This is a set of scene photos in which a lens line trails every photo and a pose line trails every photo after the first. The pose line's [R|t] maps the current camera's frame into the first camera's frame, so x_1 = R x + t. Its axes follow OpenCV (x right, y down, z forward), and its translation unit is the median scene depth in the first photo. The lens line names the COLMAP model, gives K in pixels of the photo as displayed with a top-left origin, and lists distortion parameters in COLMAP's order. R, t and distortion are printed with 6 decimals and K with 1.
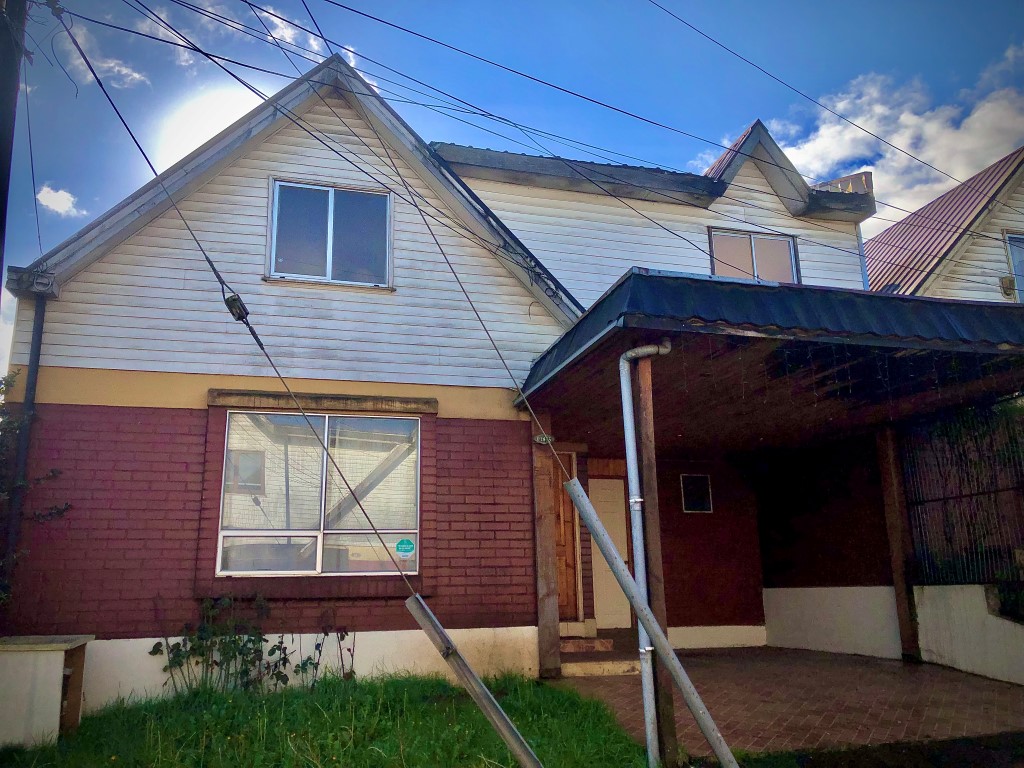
lens RADIAL K [[838.4, 0, 505.0], [0, 838.4, 385.0], [0, 0, 1]] dist [0.053816, -0.021556]
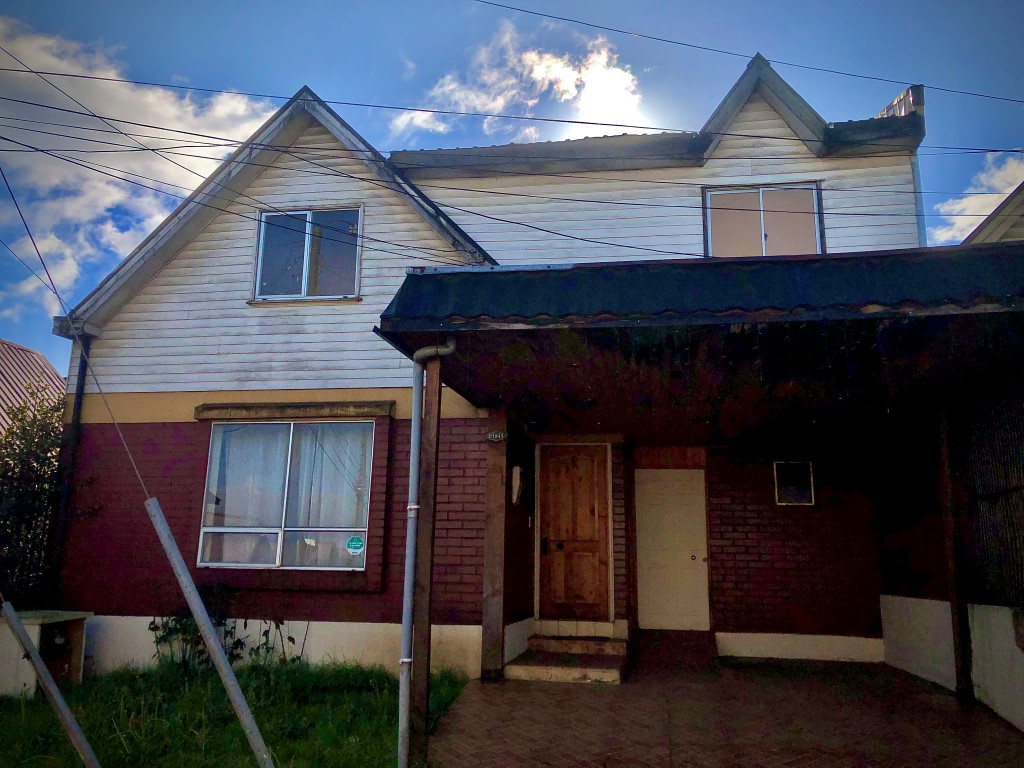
lens RADIAL K [[838.4, 0, 508.2], [0, 838.4, 382.5], [0, 0, 1]] dist [0.053816, -0.021556]
pose [[0.906023, -0.058750, -0.419130, 0.499013], [0.068962, 0.997576, 0.009242, -0.006581], [0.417571, -0.037278, 0.907879, 0.122429]]
